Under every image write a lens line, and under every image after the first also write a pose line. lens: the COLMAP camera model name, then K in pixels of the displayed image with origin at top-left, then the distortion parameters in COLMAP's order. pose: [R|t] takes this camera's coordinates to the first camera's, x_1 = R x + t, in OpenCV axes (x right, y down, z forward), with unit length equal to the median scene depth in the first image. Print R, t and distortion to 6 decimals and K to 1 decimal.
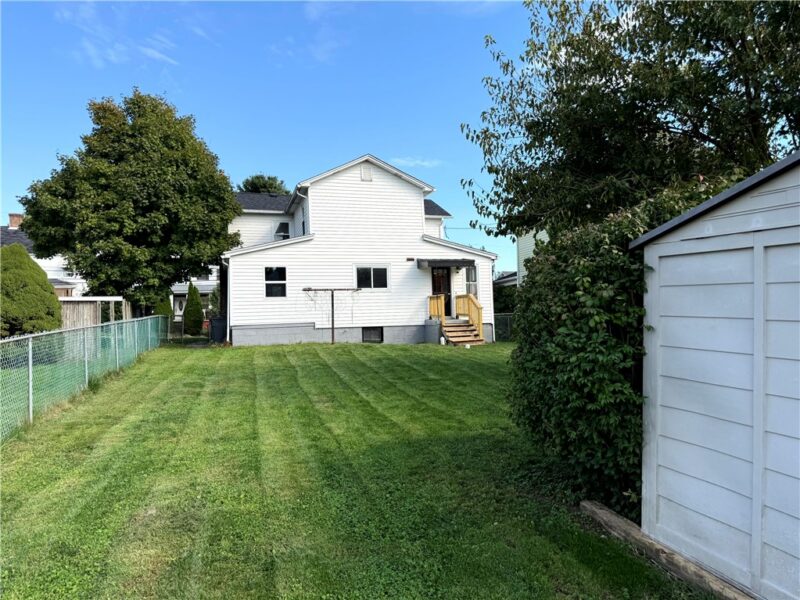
lens RADIAL K [[565.5, 0, 400.5], [0, 565.5, 295.6], [0, 0, 1]] dist [0.145805, -0.219583]
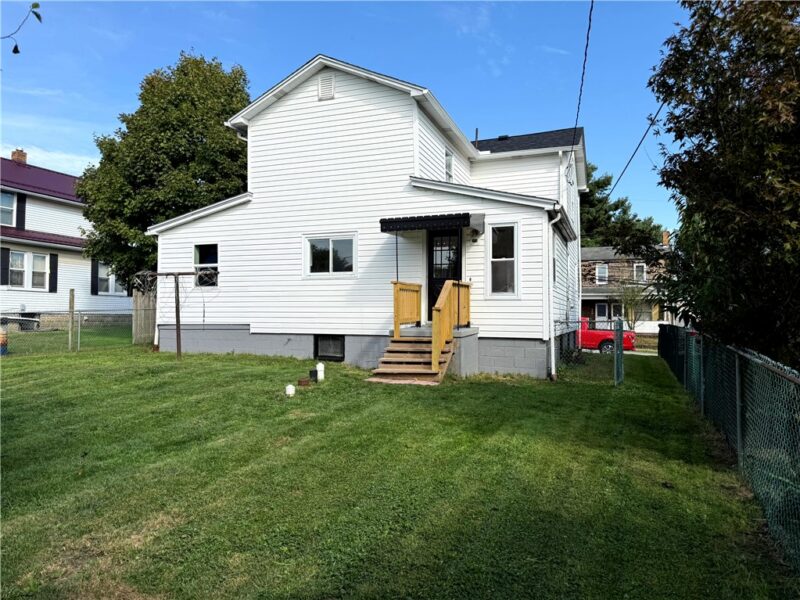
lens RADIAL K [[565.5, 0, 400.5], [0, 565.5, 295.6], [0, 0, 1]] dist [0.145805, -0.219583]
pose [[0.771301, 0.011136, -0.636374, 0.406449], [-0.000402, 0.999855, 0.017010, 0.001699], [0.636471, -0.012864, 0.771193, 0.567043]]
